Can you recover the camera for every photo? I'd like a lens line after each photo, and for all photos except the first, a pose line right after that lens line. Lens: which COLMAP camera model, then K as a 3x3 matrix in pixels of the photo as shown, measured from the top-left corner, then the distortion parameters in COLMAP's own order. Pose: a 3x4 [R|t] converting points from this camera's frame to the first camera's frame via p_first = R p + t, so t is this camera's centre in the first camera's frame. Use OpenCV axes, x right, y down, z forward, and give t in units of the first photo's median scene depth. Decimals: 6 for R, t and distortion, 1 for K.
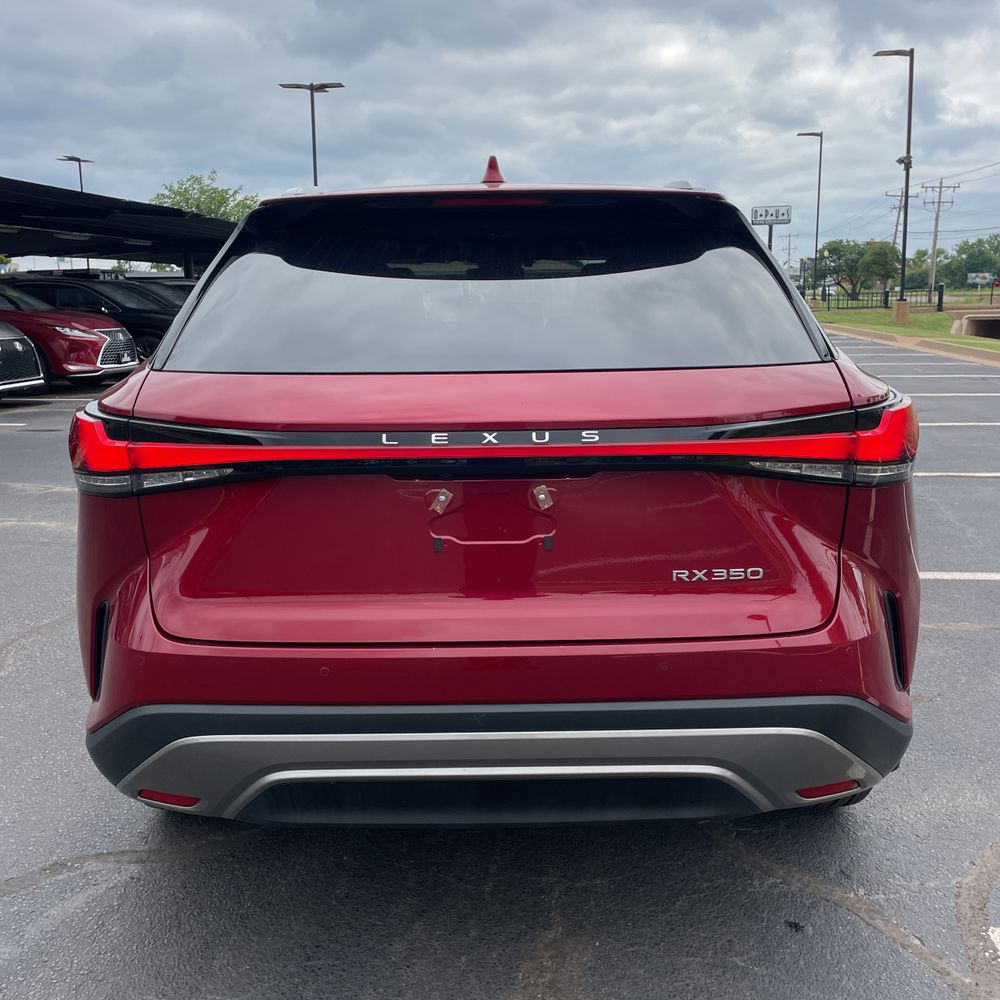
lens RADIAL K [[1002.2, 0, 495.4], [0, 1002.2, 498.5], [0, 0, 1]] dist [0.122619, -0.168570]
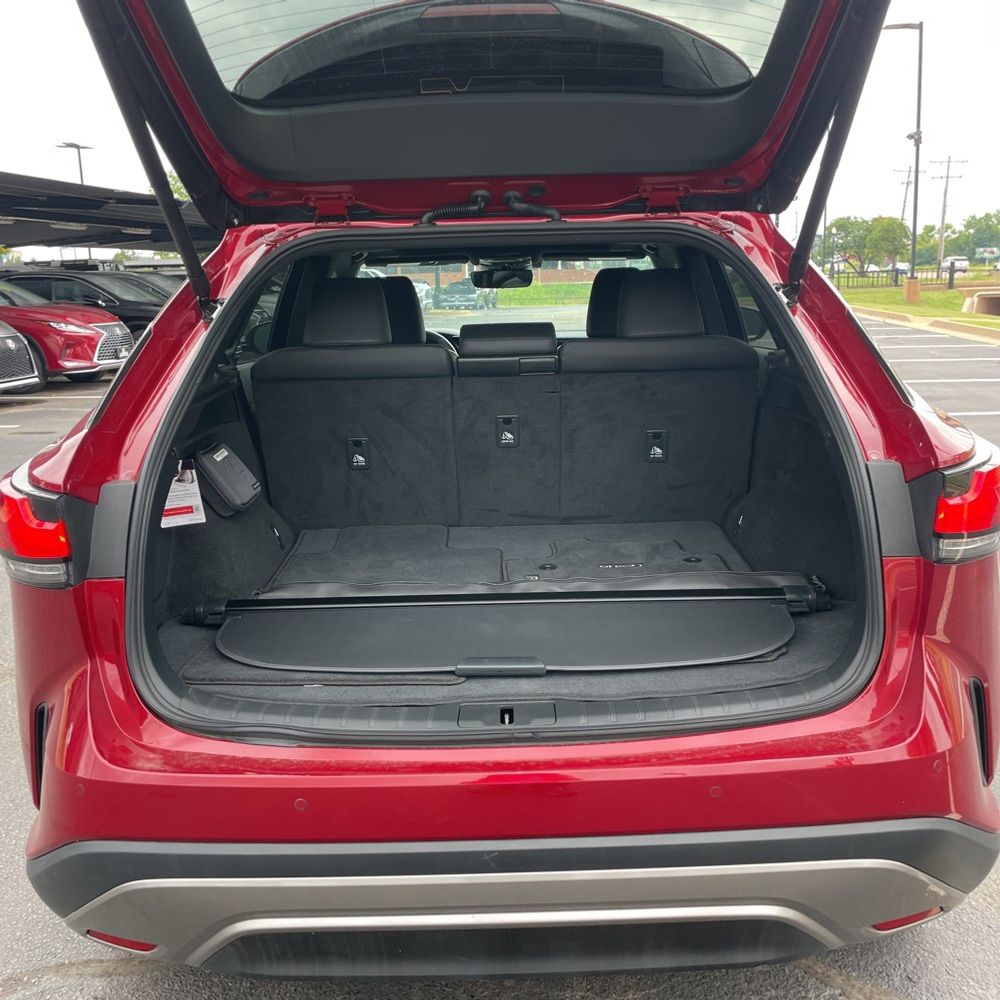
lens RADIAL K [[1003.4, 0, 504.7], [0, 1003.4, 496.6], [0, 0, 1]] dist [0.110476, -0.141501]
pose [[0.999906, -0.013718, 0.000281, -0.000443], [0.013712, 0.999779, 0.015907, -0.064560], [-0.000499, -0.015902, 0.999873, 0.130671]]
